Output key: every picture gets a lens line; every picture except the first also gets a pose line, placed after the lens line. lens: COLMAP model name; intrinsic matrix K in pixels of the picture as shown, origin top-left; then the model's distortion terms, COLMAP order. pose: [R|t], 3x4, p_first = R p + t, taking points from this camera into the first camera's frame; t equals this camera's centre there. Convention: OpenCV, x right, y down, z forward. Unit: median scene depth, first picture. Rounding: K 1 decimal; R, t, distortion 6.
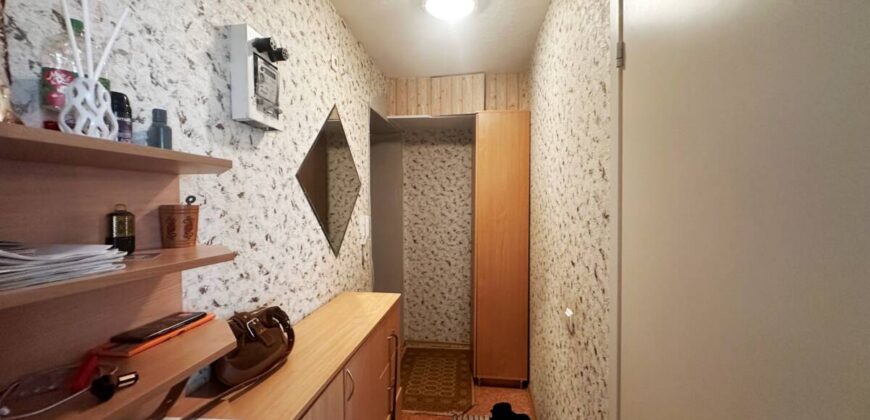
lens RADIAL K [[342.0, 0, 435.0], [0, 342.0, 210.0], [0, 0, 1]] dist [-0.000379, 0.000013]
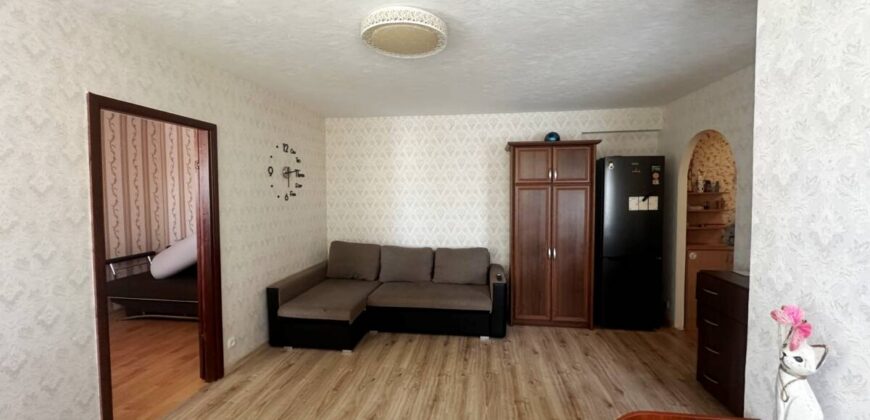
lens RADIAL K [[347.1, 0, 435.0], [0, 347.1, 210.0], [0, 0, 1]] dist [0.000380, 0.000281]
pose [[0.001825, 0.057202, -0.998361, 2.343258], [-0.011630, 0.998296, 0.057177, -0.067109], [0.999931, 0.011507, 0.002487, -1.711320]]
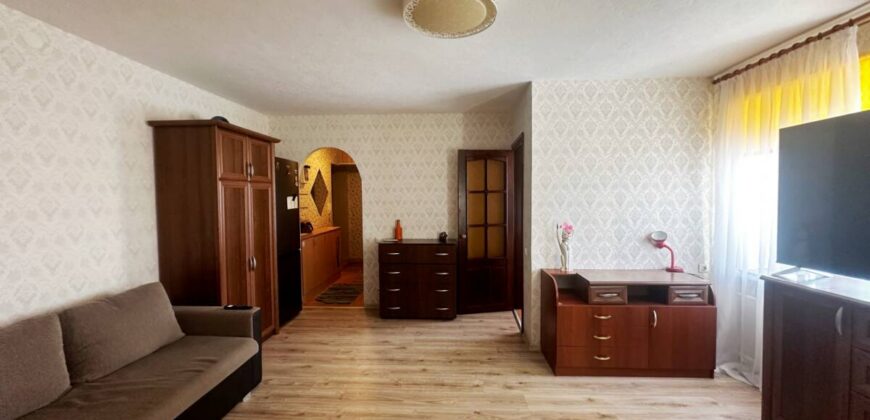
lens RADIAL K [[347.1, 0, 435.0], [0, 347.1, 210.0], [0, 0, 1]] dist [0.000380, 0.000281]
pose [[0.996998, -0.009844, 0.076803, 0.719122], [0.008046, 0.999687, 0.023688, 0.018025], [-0.077012, -0.022999, 0.996765, -3.130891]]
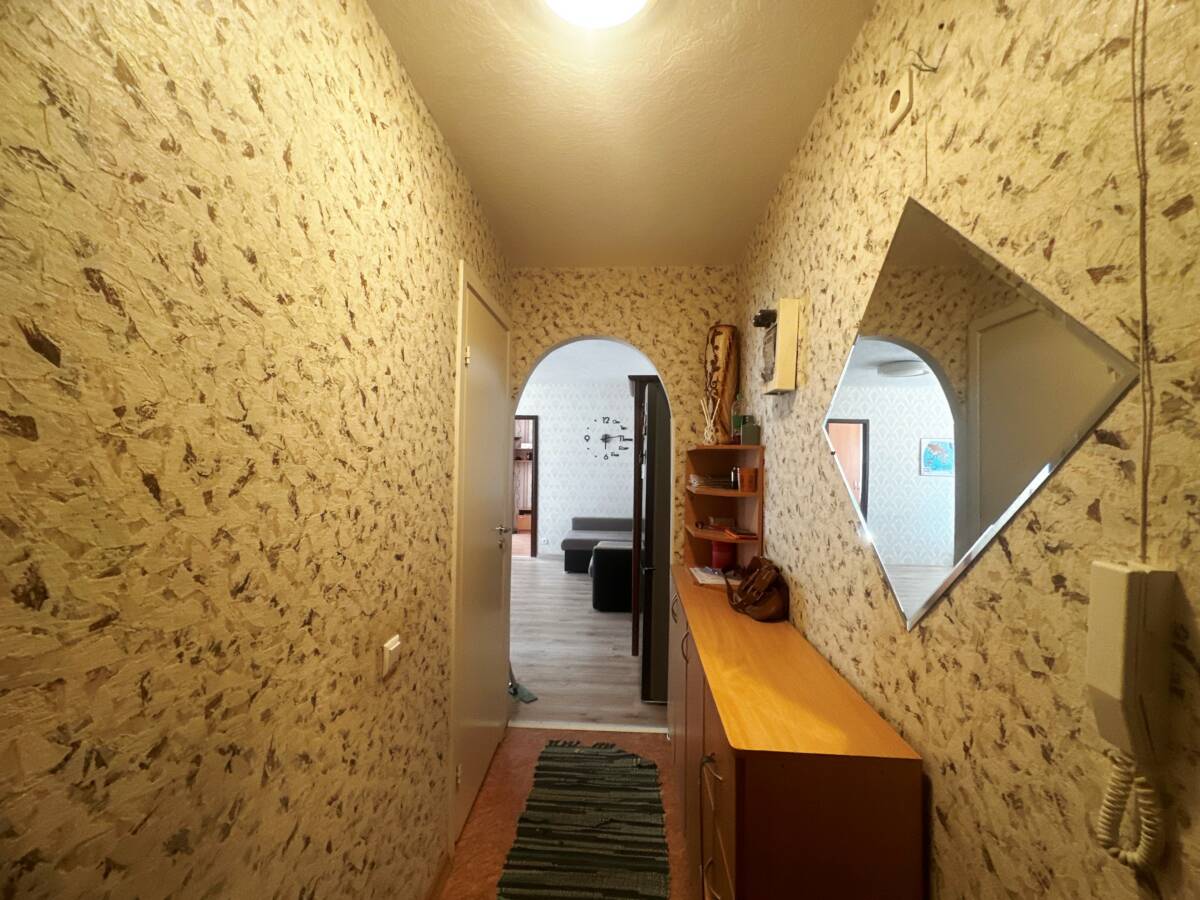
lens RADIAL K [[486.2, 0, 600.0], [0, 486.2, 450.0], [0, 0, 1]] dist [0.000084, 0.000000]
pose [[-0.998076, -0.014056, -0.060392, 0.083767], [-0.013848, 0.999897, -0.003862, -0.050613], [0.060440, -0.003018, -0.998167, 1.994502]]
